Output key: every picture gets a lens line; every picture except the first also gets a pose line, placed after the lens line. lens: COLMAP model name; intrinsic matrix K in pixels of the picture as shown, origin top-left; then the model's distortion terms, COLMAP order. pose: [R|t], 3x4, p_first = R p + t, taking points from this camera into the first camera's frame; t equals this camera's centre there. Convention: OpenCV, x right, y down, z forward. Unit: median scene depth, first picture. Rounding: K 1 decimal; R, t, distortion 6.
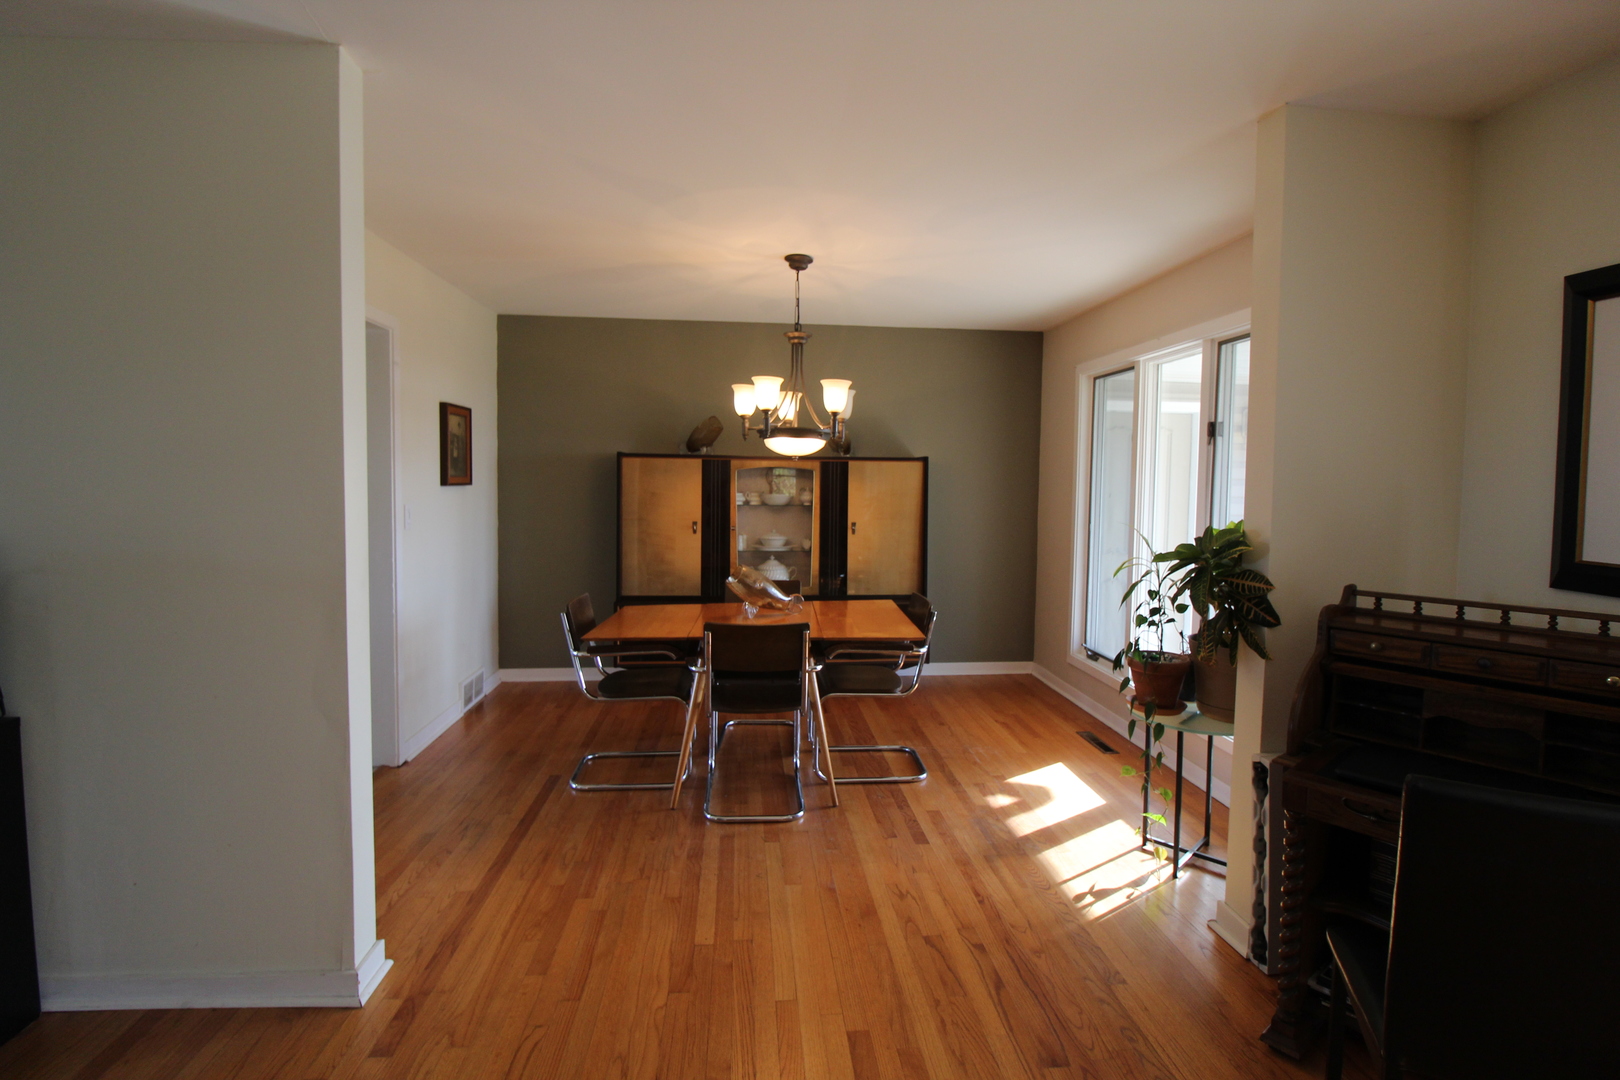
lens RADIAL K [[746.4, 0, 817.9], [0, 746.4, 514.5], [0, 0, 1]] dist [0.001361, -0.012036]
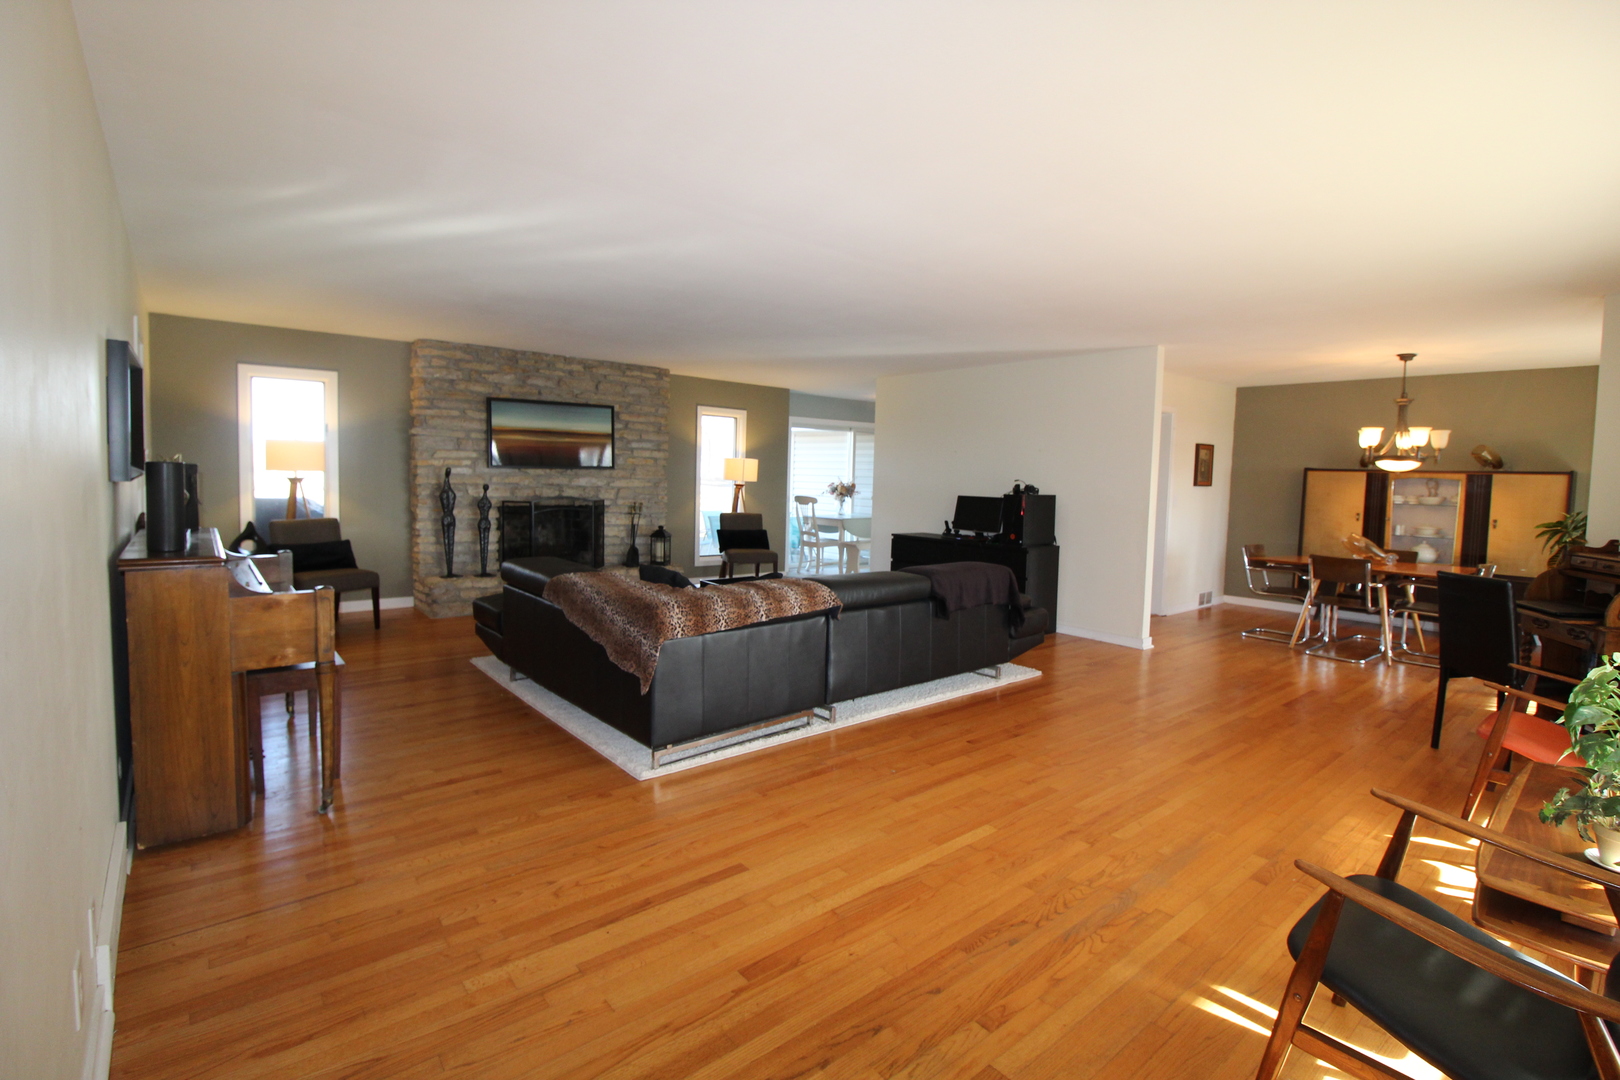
lens RADIAL K [[746.4, 0, 817.9], [0, 746.4, 514.5], [0, 0, 1]] dist [0.001361, -0.012036]
pose [[0.561534, 0.047938, -0.826064, 0.475316], [-0.057420, 0.998171, 0.018894, 0.047036], [0.825459, 0.036823, 0.563260, -0.772931]]
